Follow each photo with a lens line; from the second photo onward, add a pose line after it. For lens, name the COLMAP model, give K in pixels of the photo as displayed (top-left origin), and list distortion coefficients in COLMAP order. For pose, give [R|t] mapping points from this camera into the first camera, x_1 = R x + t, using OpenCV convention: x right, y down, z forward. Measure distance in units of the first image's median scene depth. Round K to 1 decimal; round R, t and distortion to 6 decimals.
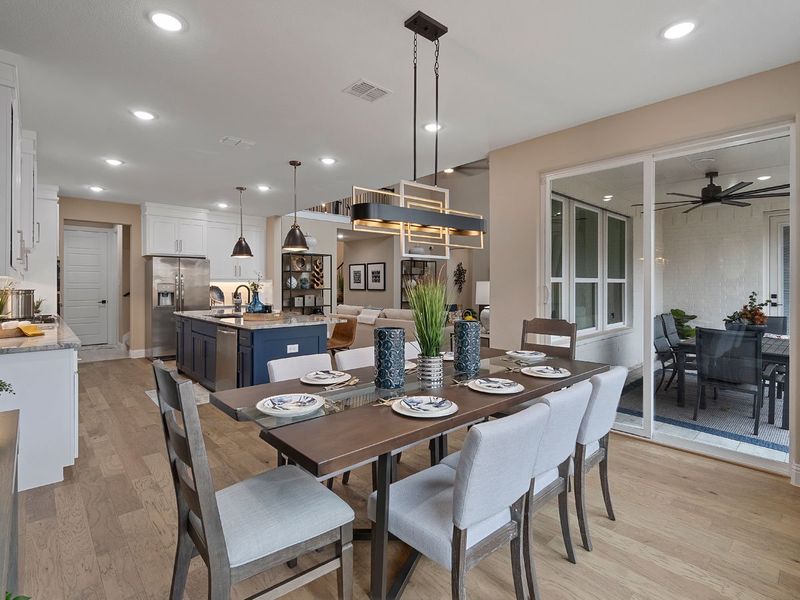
lens RADIAL K [[402.8, 0, 401.0], [0, 402.8, 286.2], [0, 0, 1]] dist [0.000092, 0.000756]
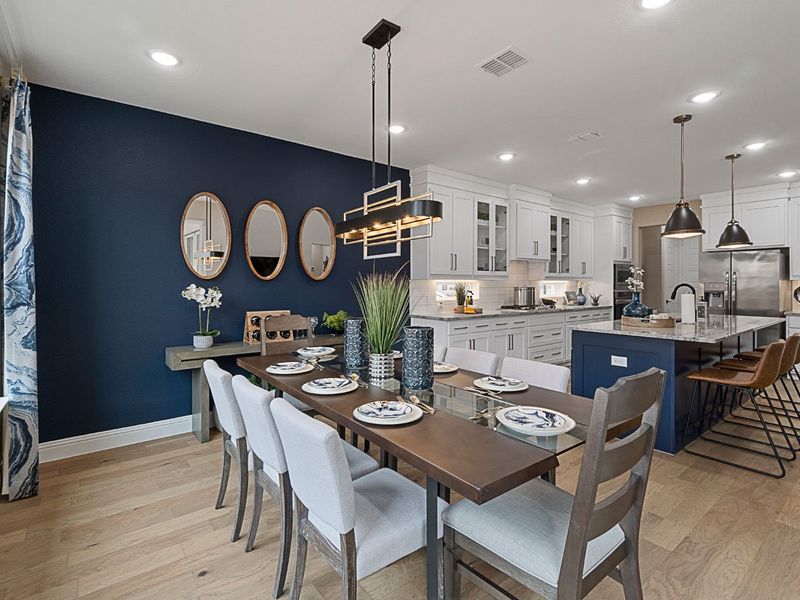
lens RADIAL K [[402.8, 0, 399.4], [0, 402.8, 284.0], [0, 0, 1]] dist [0.000092, 0.000756]
pose [[-0.068170, 0.000837, -0.997673, 0.266873], [-0.002474, 0.999996, 0.001008, -0.001459], [0.997671, 0.002537, -0.068168, 0.276585]]
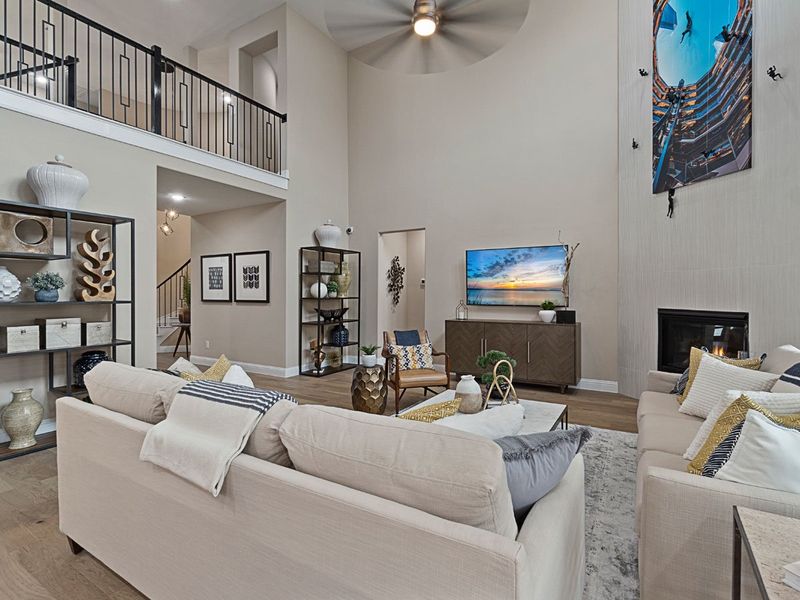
lens RADIAL K [[402.8, 0, 393.2], [0, 402.8, 296.3], [0, 0, 1]] dist [0.000092, 0.000756]
pose [[0.964420, -0.002055, 0.264367, -0.027084], [0.000623, 0.999985, 0.005500, -0.001198], [-0.264374, -0.005140, 0.964406, 0.549374]]
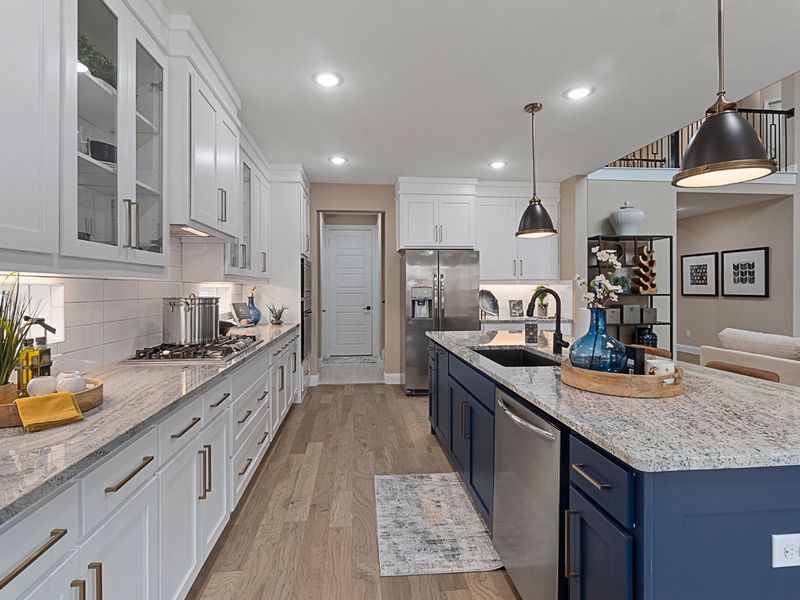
lens RADIAL K [[402.8, 0, 391.2], [0, 402.8, 289.7], [0, 0, 1]] dist [0.000092, 0.000756]
pose [[0.792582, -0.001110, -0.609764, -0.144481], [0.001707, 0.999998, 0.000398, -0.001472], [0.609763, -0.001357, 0.792583, 0.302306]]
